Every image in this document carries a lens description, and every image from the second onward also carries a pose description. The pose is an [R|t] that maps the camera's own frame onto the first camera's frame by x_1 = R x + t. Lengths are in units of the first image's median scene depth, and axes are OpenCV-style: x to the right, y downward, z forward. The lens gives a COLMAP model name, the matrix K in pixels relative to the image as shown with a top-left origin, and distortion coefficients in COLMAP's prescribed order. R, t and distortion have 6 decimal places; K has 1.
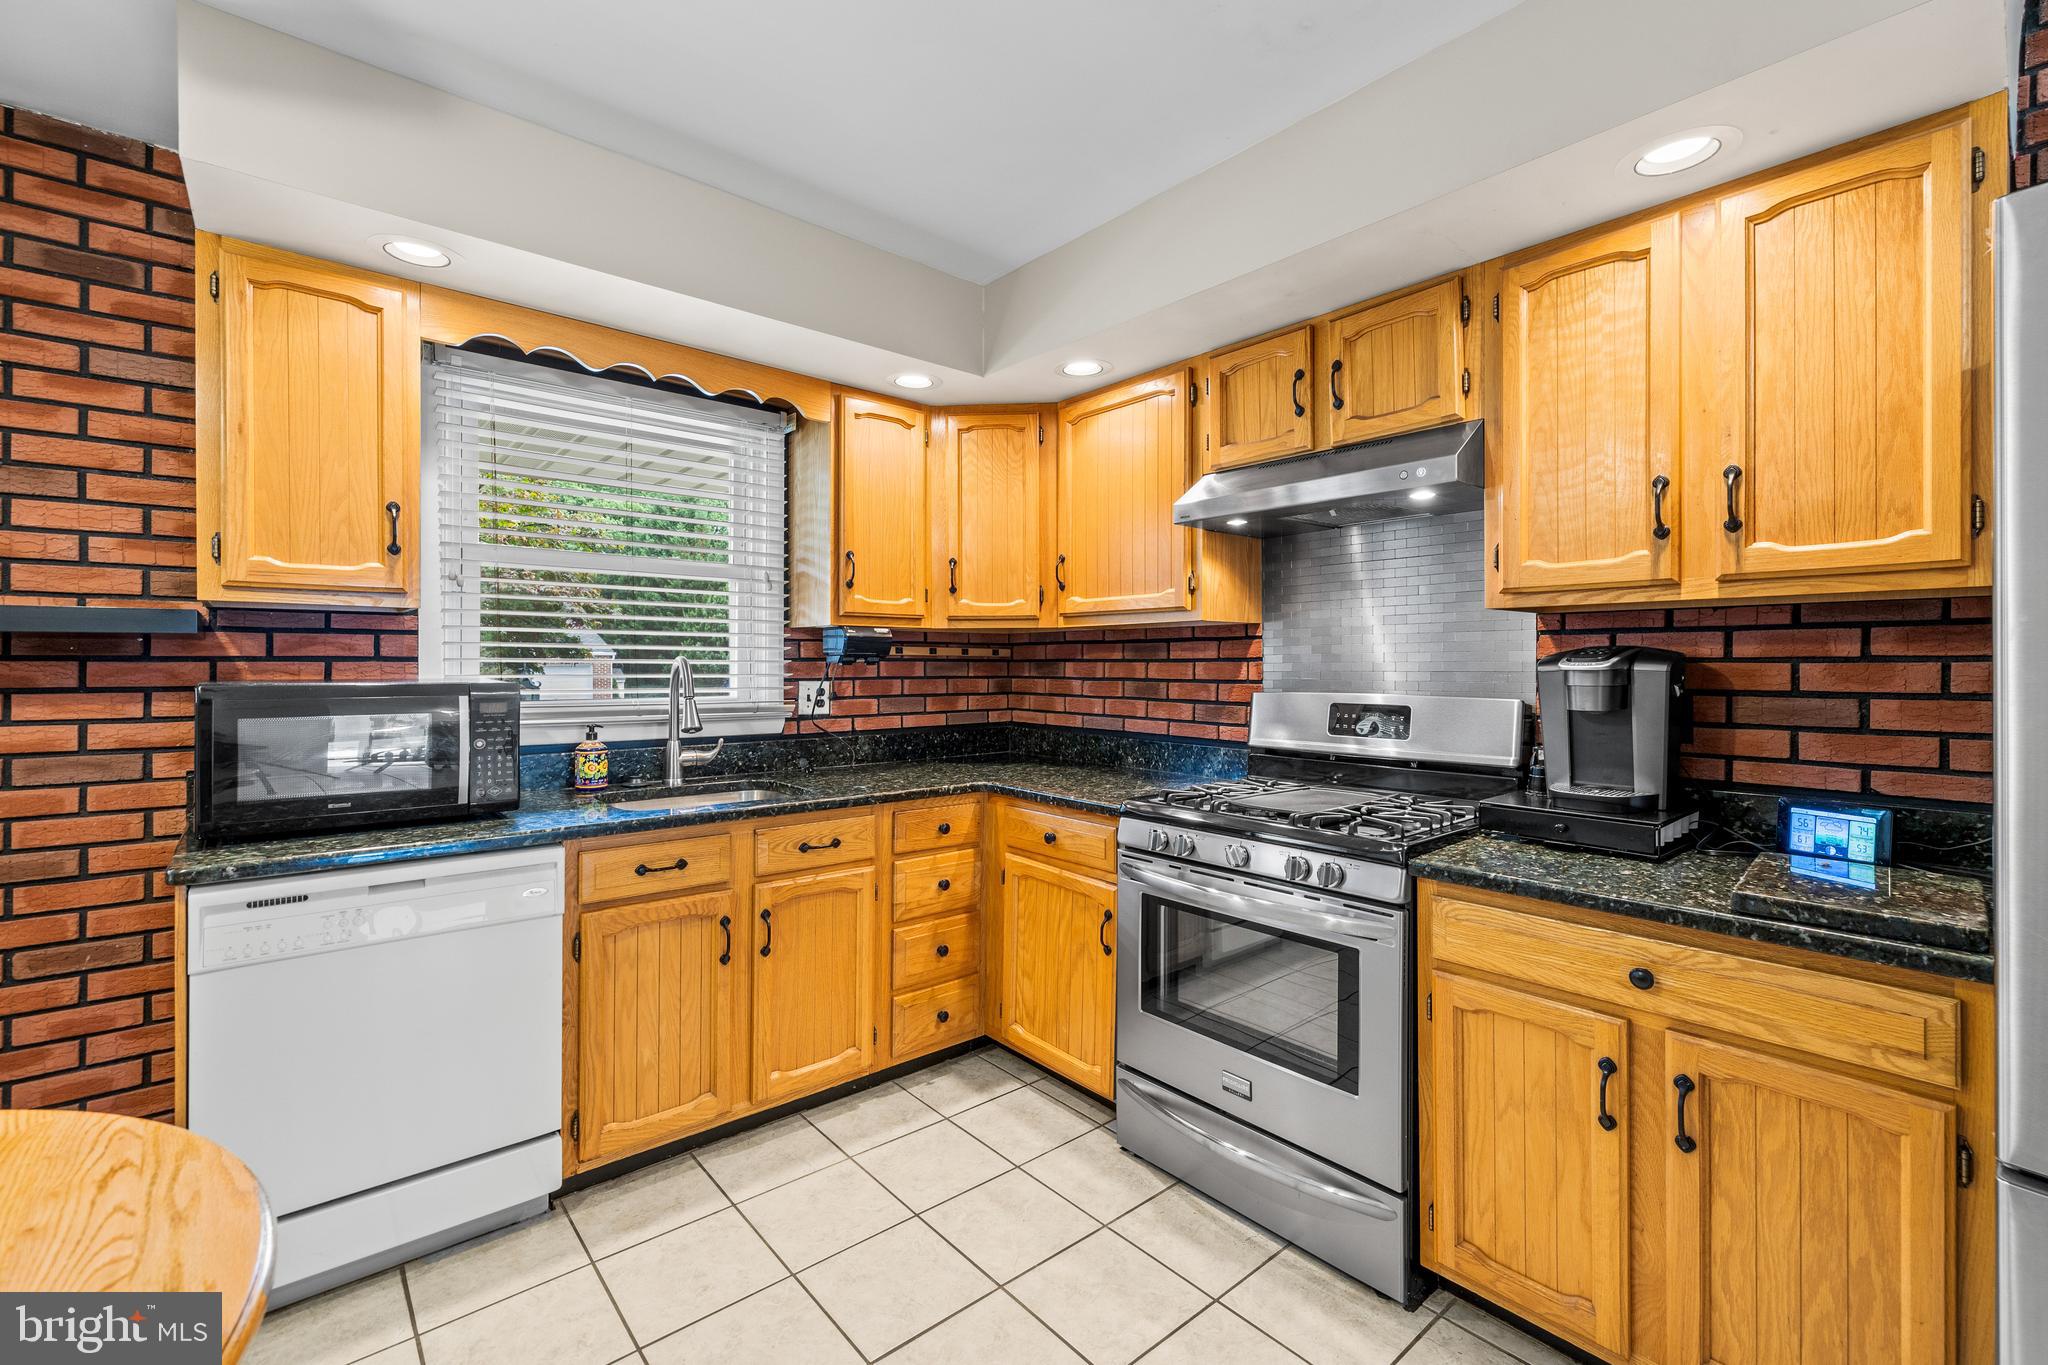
lens RADIAL K [[874.9, 0, 1026.2], [0, 874.9, 664.9], [0, 0, 1]] dist [0.001103, 0.000086]
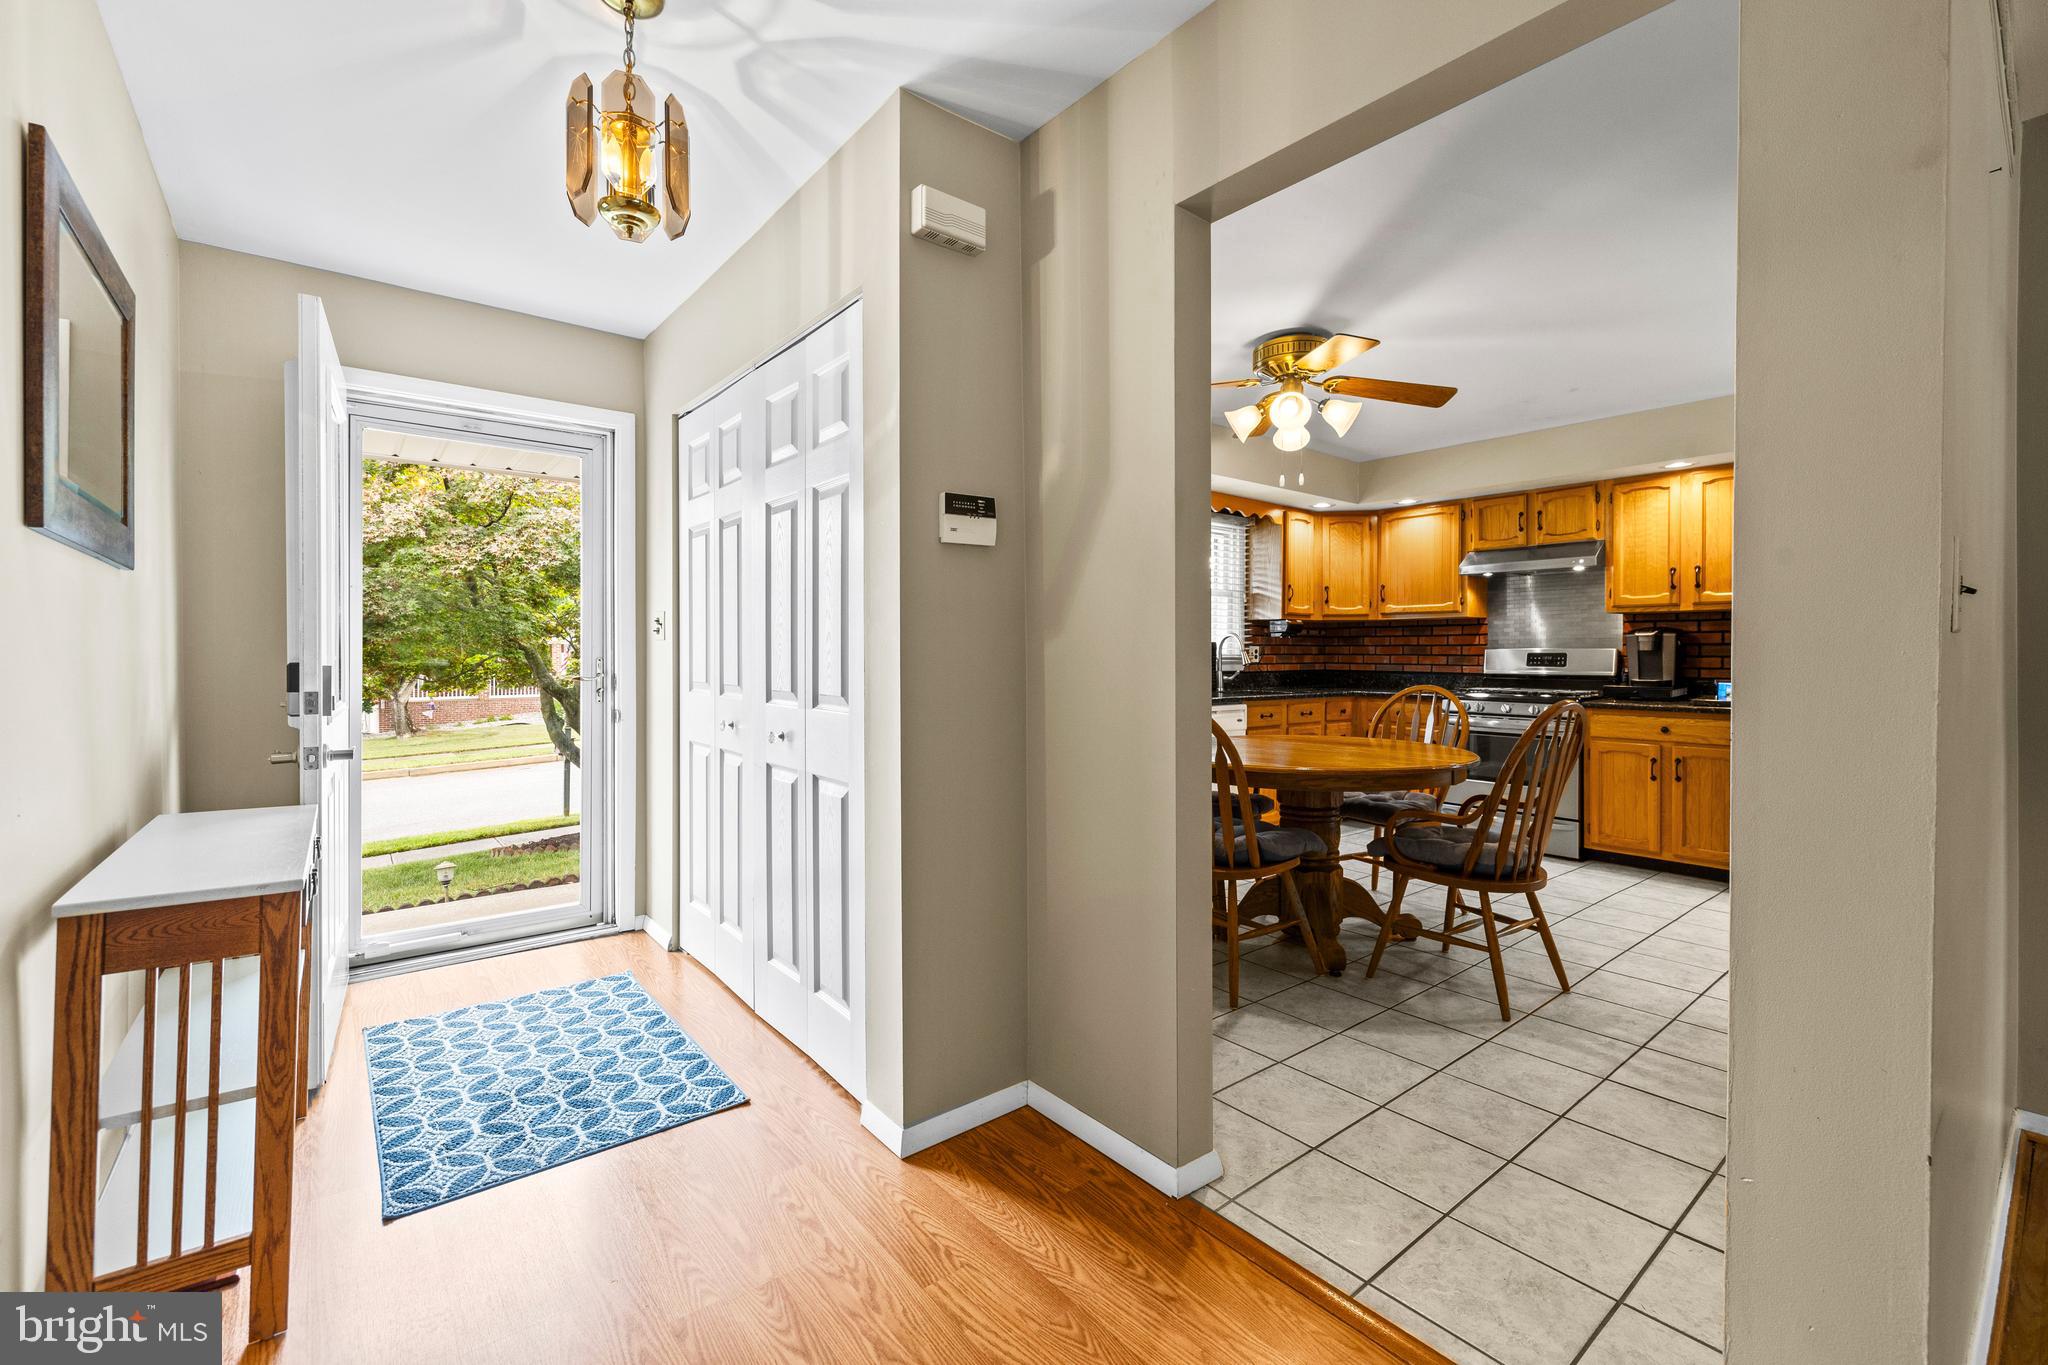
lens RADIAL K [[864.8, 0, 1026.2], [0, 864.8, 660.7], [0, 0, 1]] dist [0.001689, 0.000255]
pose [[0.999551, 0.000645, -0.029960, -0.986292], [-0.000414, 0.999970, 0.007710, 0.051943], [0.029964, -0.007694, 0.999521, -1.432286]]
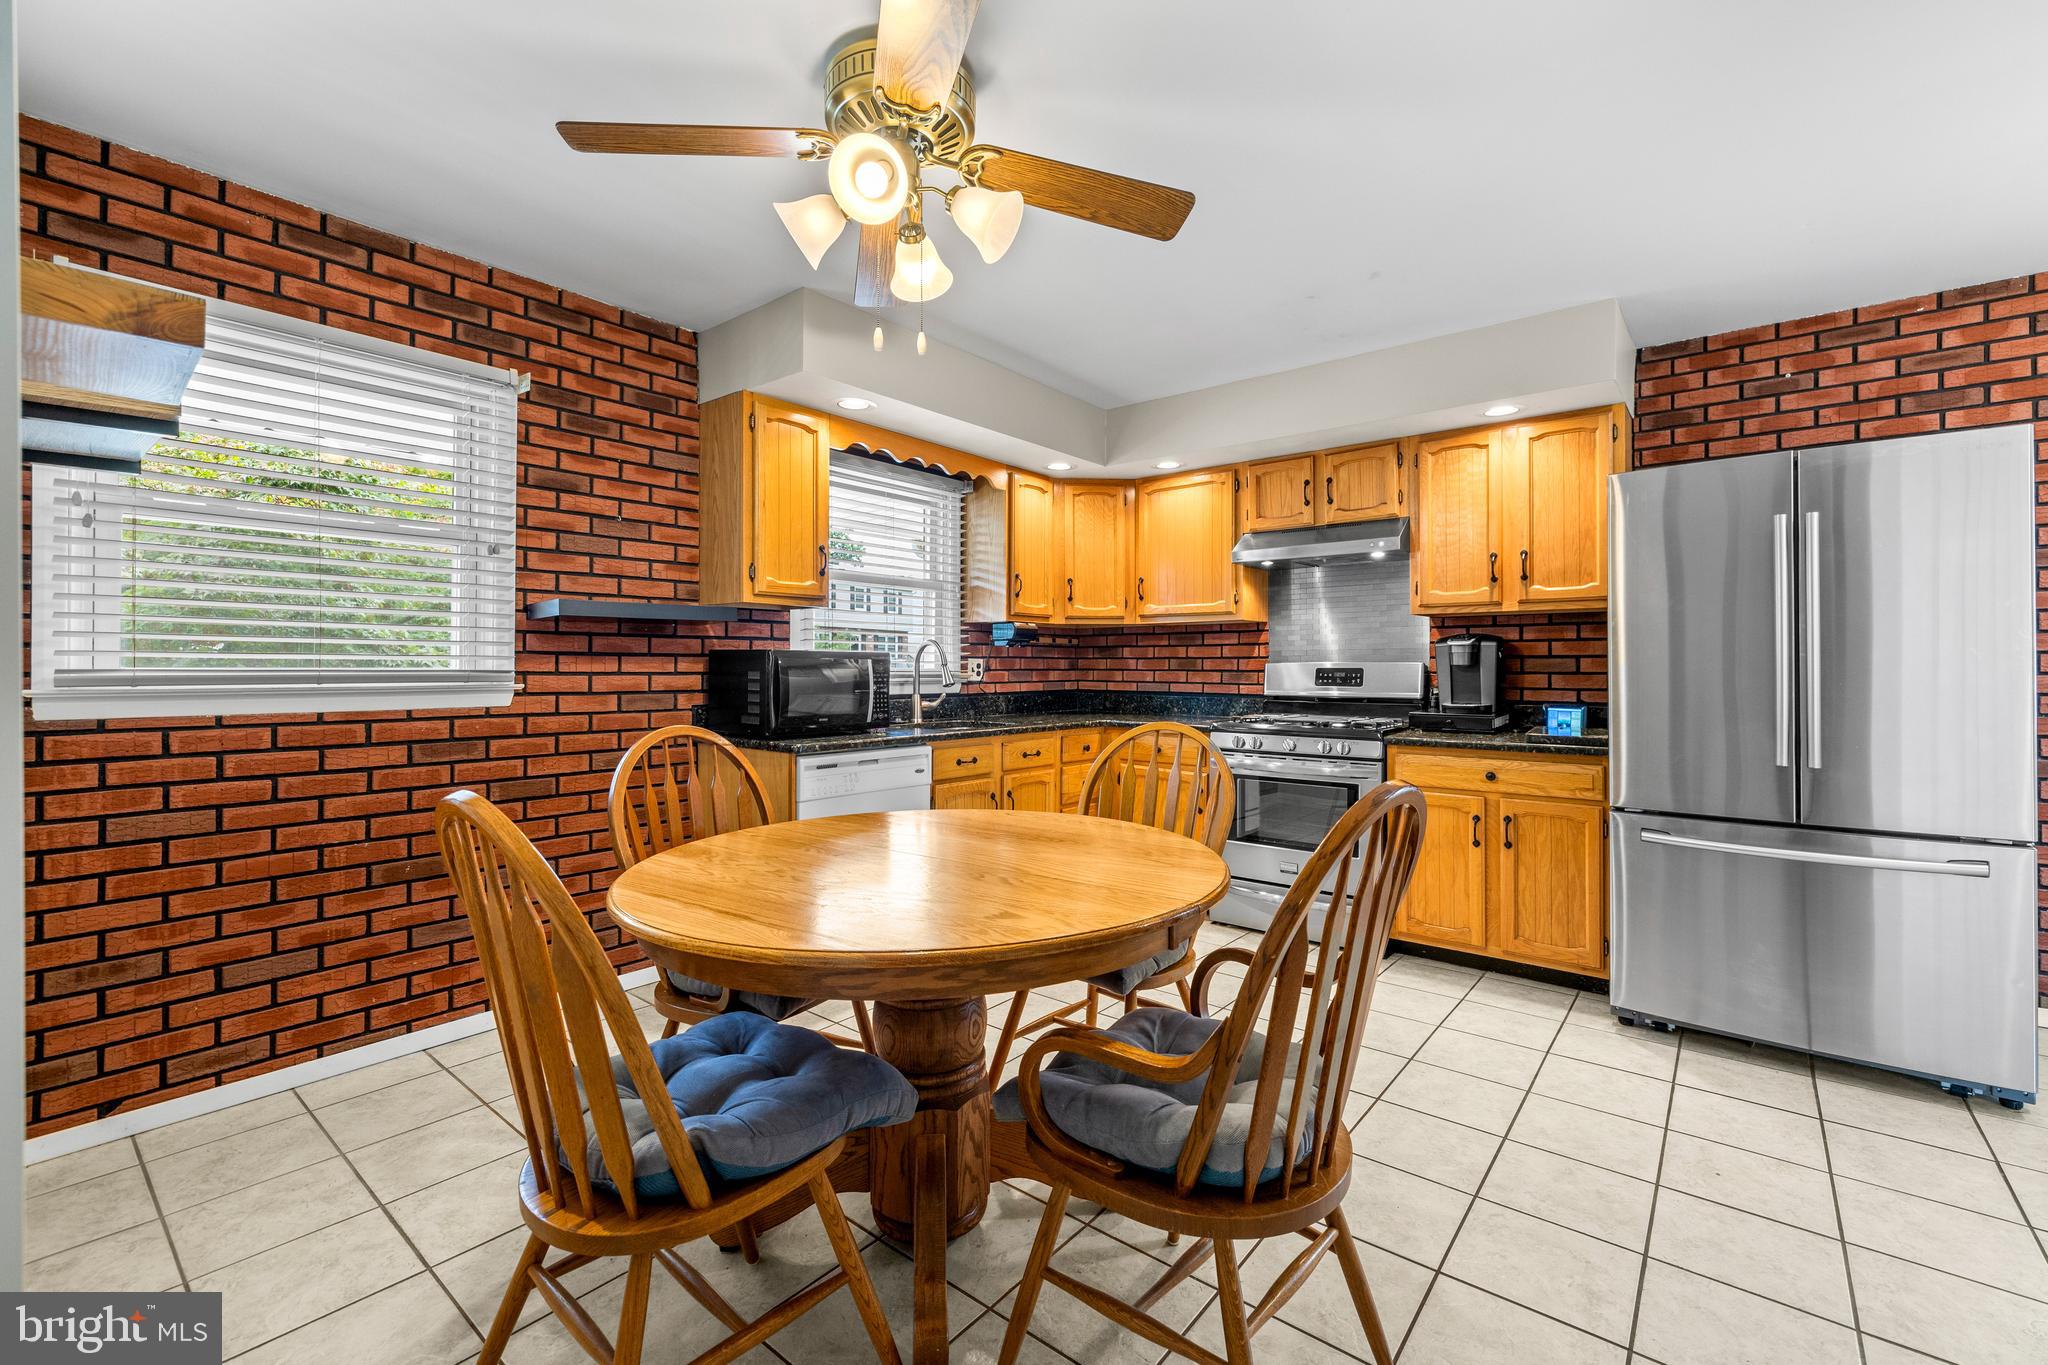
lens RADIAL K [[868.7, 0, 1032.0], [0, 868.7, 662.6], [0, 0, 1]] dist [-0.001903, -0.000010]
pose [[0.984517, 0.000257, 0.175288, -0.562472], [0.000657, 0.999986, -0.005156, 0.045859], [-0.175287, 0.005191, 0.984504, -0.659065]]
